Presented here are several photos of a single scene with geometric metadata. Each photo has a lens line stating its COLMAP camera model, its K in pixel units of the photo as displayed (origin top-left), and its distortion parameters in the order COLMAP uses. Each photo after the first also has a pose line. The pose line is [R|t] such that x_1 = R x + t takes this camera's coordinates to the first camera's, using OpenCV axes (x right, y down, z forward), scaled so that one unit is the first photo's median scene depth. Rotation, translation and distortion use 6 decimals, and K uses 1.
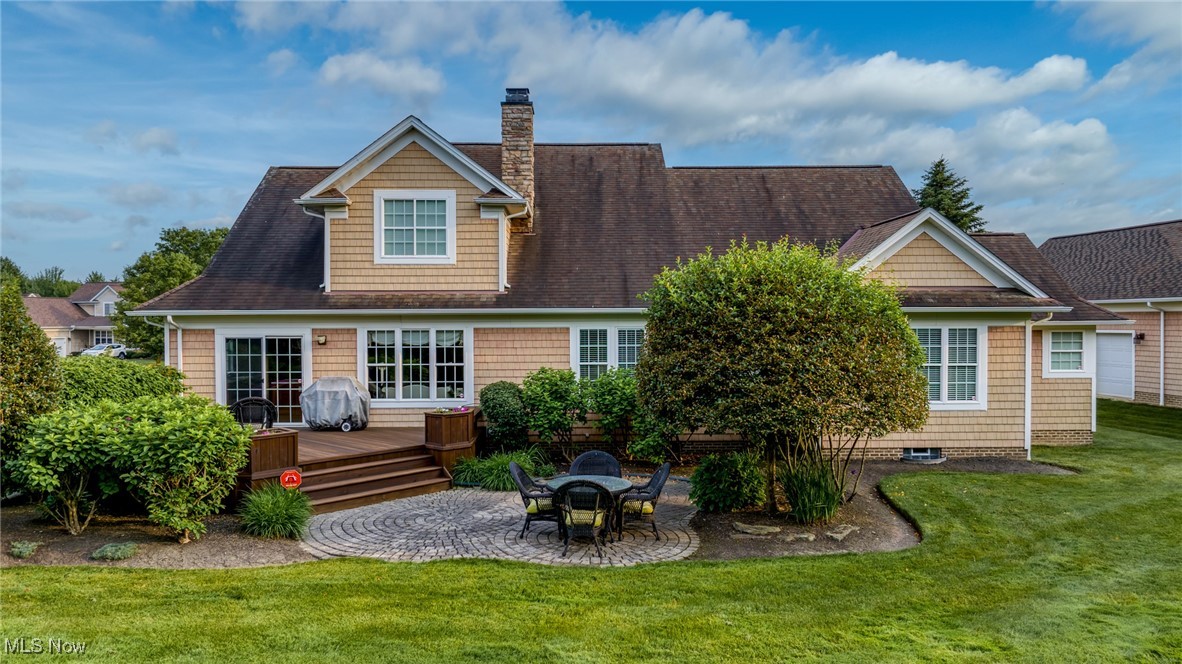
lens RADIAL K [[878.0, 0, 595.4], [0, 878.0, 331.2], [0, 0, 1]] dist [0.012678, -0.004221]
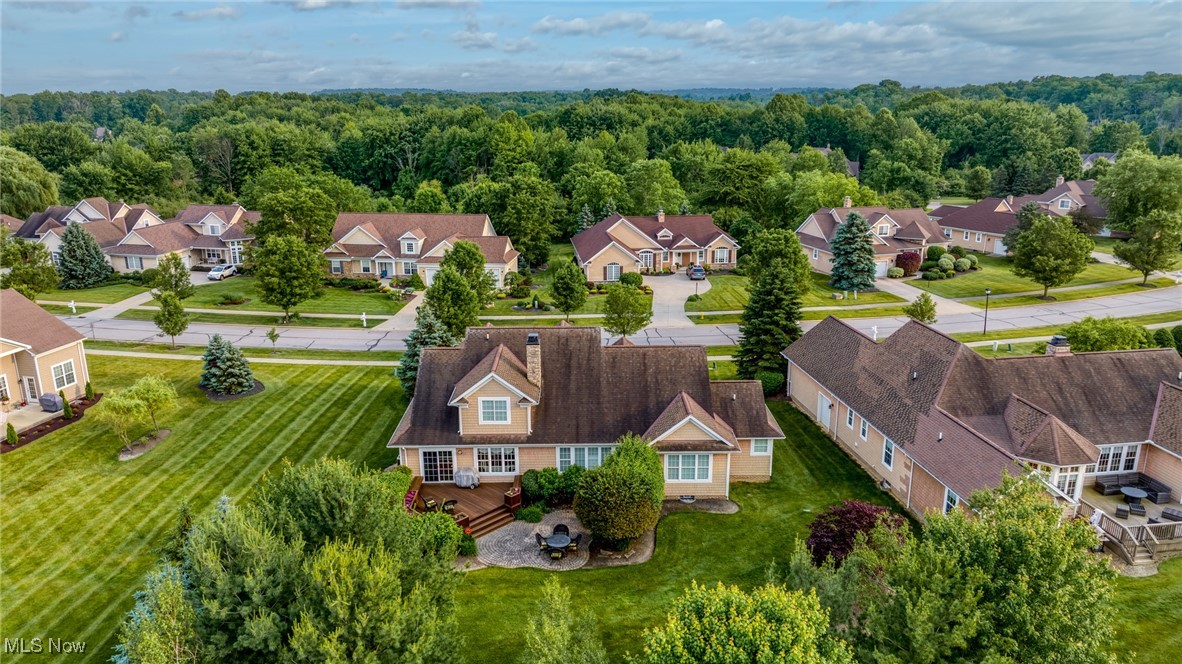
lens RADIAL K [[878.0, 0, 588.9], [0, 878.0, 334.7], [0, 0, 1]] dist [0.012678, -0.004221]
pose [[0.999725, -0.004053, -0.023113, 0.127596], [0.009553, 0.969953, 0.243104, -0.943869], [0.021434, -0.243258, 0.969725, -1.403171]]
